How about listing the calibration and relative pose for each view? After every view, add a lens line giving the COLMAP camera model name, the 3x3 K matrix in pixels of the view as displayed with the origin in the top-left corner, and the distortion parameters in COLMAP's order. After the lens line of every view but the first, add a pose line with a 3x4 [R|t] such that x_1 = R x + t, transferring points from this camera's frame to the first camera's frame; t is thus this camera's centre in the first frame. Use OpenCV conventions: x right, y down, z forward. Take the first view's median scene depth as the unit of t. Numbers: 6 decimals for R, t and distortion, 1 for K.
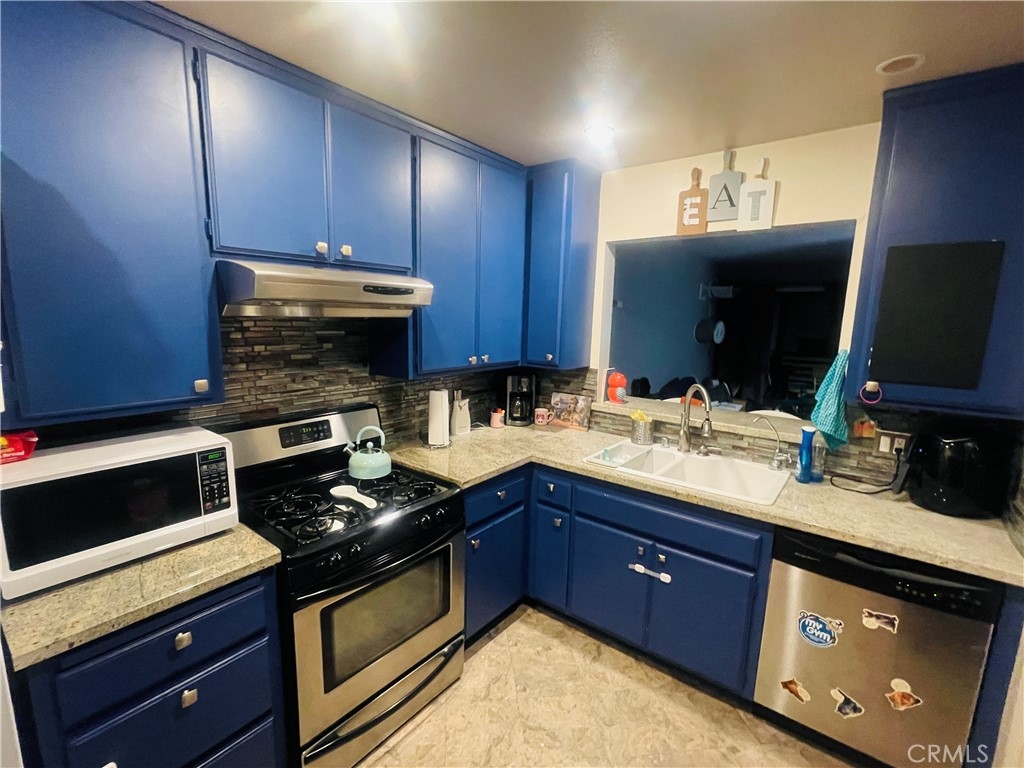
lens RADIAL K [[461.9, 0, 512.0], [0, 461.9, 384.0], [0, 0, 1]] dist [-0.024587, 0.000039]
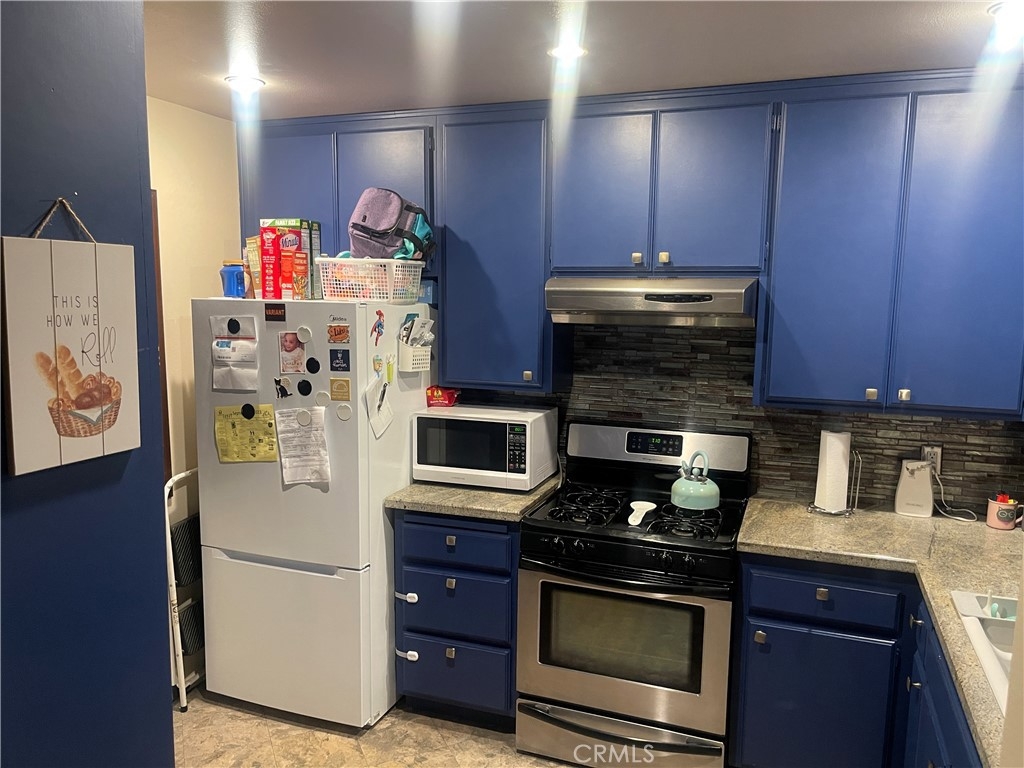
lens RADIAL K [[769.6, 0, 512.0], [0, 769.6, 384.0], [0, 0, 1]] dist [0.011280, -0.001523]
pose [[0.291896, 0.094908, -0.951729, 1.136160], [-0.149558, 0.987353, 0.052590, -0.065651], [0.944684, 0.126988, 0.302399, 0.248639]]
